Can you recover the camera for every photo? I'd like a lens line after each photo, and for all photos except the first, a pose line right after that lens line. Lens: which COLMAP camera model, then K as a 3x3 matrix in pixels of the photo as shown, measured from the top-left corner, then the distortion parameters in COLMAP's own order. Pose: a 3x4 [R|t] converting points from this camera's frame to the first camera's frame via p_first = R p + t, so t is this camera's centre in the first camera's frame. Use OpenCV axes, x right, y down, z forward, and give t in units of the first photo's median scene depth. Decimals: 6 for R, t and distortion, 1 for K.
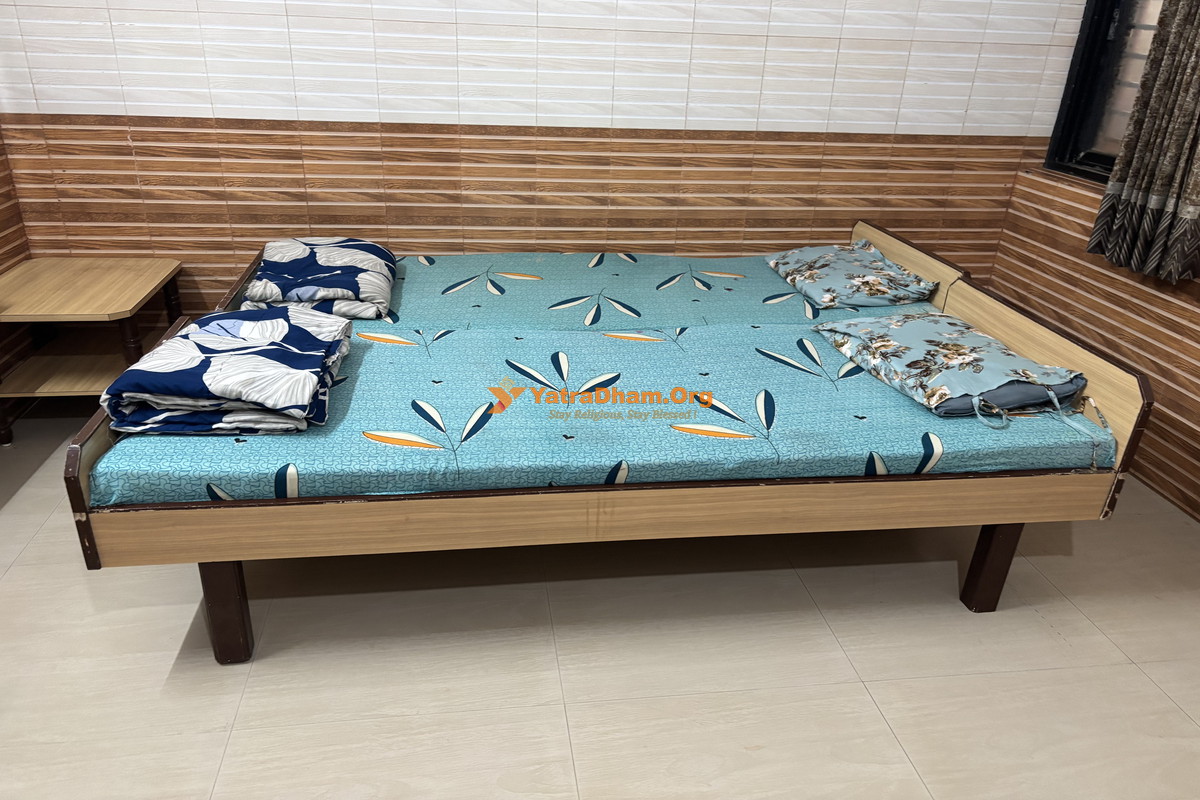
lens RADIAL K [[805.4, 0, 597.3], [0, 805.4, 391.0], [0, 0, 1]] dist [0.051073, -0.063483]
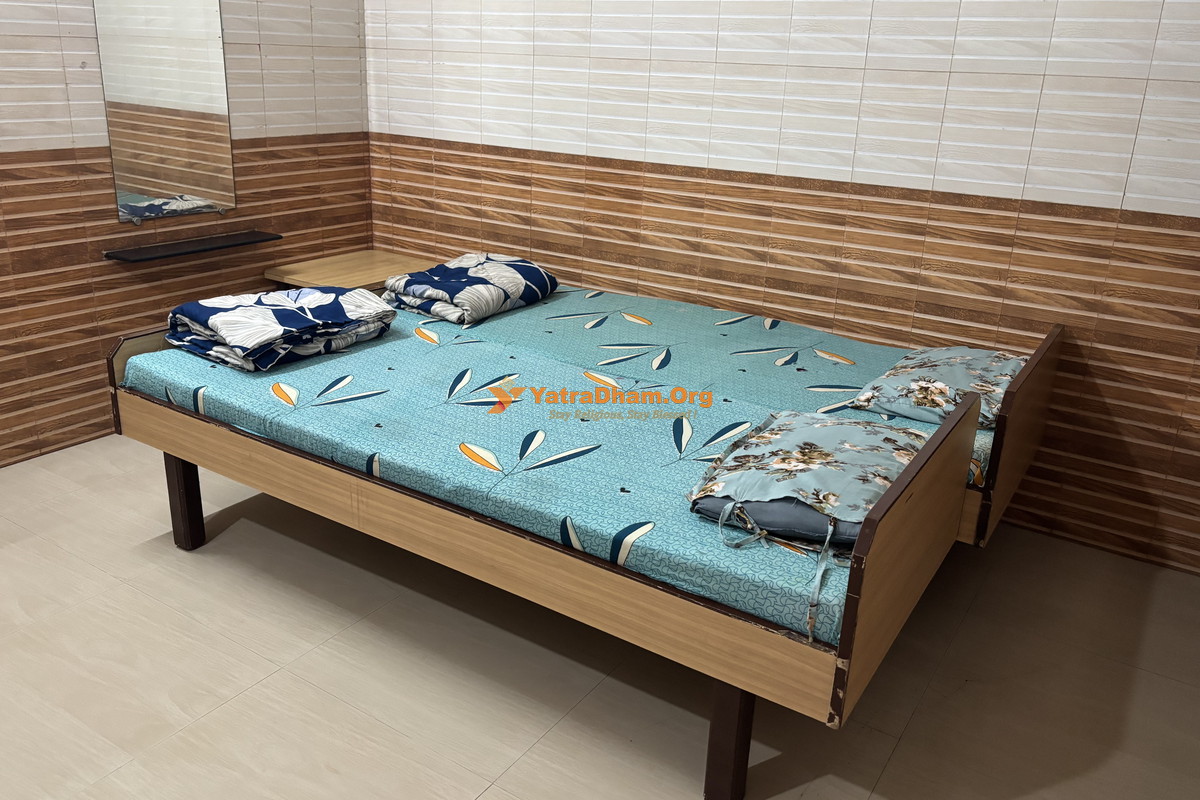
lens RADIAL K [[957.2, 0, 600.0], [0, 957.2, 400.0], [0, 0, 1]] dist [0.086411, -0.126685]
pose [[0.753215, 0.214027, -0.621980, 0.581477], [-0.287654, 0.957549, -0.018850, -0.020087], [0.591542, 0.193113, 0.782806, 0.127469]]
